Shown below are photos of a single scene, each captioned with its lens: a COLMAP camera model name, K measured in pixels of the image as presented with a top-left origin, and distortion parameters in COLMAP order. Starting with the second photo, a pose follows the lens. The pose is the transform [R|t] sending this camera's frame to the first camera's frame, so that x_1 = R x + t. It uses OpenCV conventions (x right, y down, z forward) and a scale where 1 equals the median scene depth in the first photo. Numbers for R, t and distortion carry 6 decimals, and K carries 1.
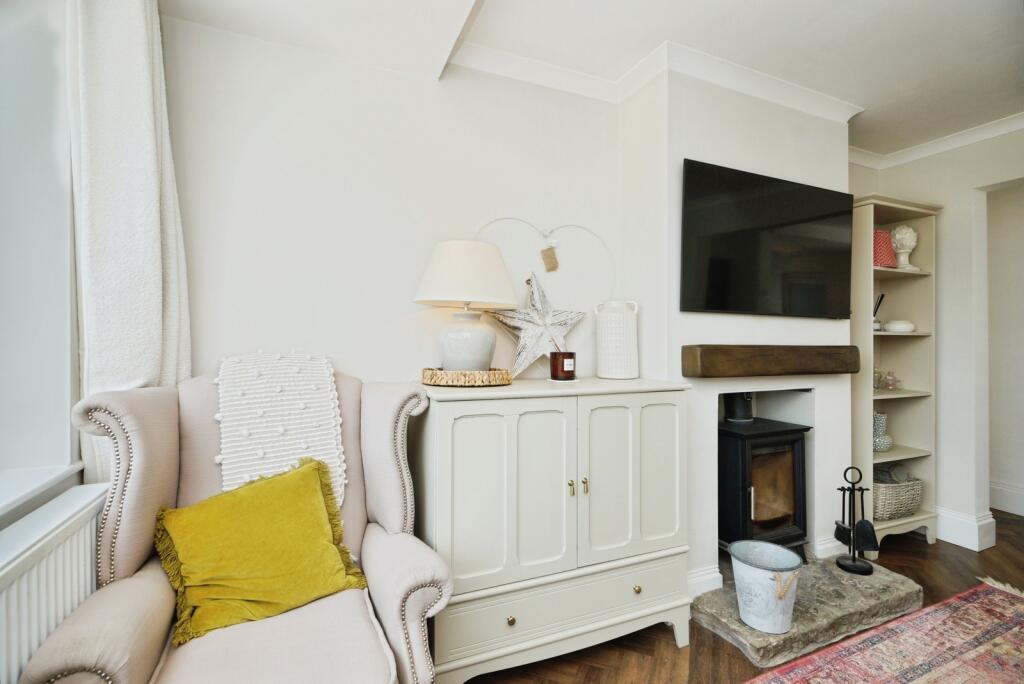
lens RADIAL K [[456.7, 0, 515.3], [0, 456.7, 339.4], [0, 0, 1]] dist [-0.001464, -0.002183]
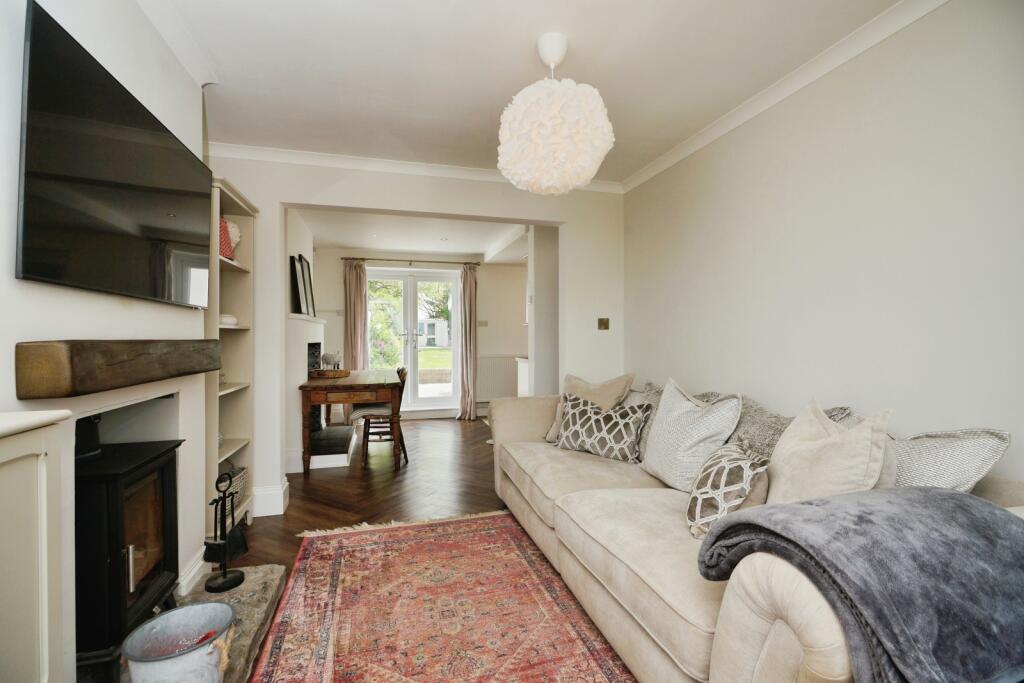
lens RADIAL K [[456.7, 0, 515.9], [0, 456.7, 337.2], [0, 0, 1]] dist [-0.001464, -0.002183]
pose [[0.125034, -0.009924, 0.992103, -0.084280], [0.002575, 0.999950, 0.009678, 0.002781], [-0.992149, 0.001344, 0.125054, 0.320508]]
